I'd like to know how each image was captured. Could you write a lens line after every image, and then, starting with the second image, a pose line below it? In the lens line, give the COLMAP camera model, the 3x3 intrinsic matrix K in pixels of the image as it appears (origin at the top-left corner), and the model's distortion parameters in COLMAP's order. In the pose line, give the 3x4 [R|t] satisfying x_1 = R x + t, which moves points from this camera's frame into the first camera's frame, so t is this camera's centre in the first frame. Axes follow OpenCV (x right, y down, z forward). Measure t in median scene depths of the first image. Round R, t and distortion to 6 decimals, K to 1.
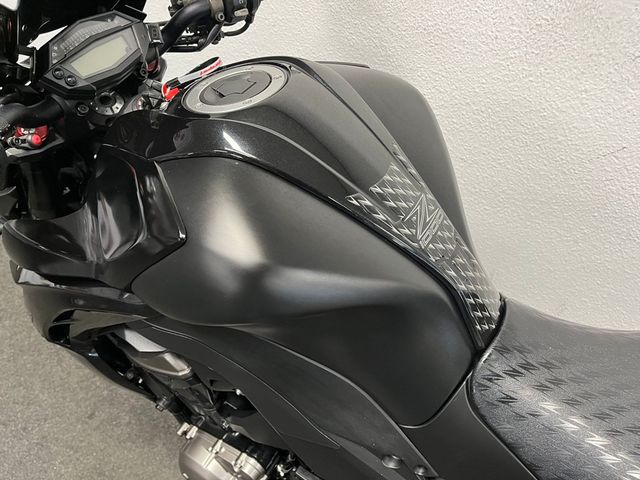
lens RADIAL K [[480.4, 0, 319.7], [0, 480.4, 236.8], [0, 0, 1]] dist [0.056626, -0.071623]
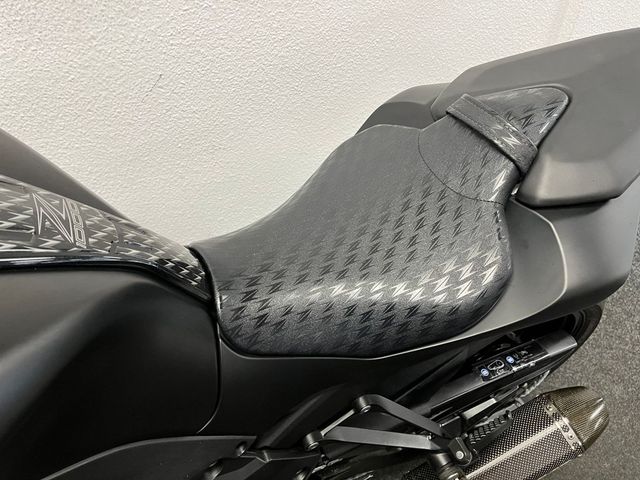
lens RADIAL K [[480.4, 0, 313.2], [0, 480.4, 236.0], [0, 0, 1]] dist [0.056626, -0.071623]
pose [[0.539033, -0.578989, 0.611731, -0.047199], [0.562131, 0.788154, 0.250642, 0.017342], [-0.627258, 0.208768, 0.750309, 0.163809]]
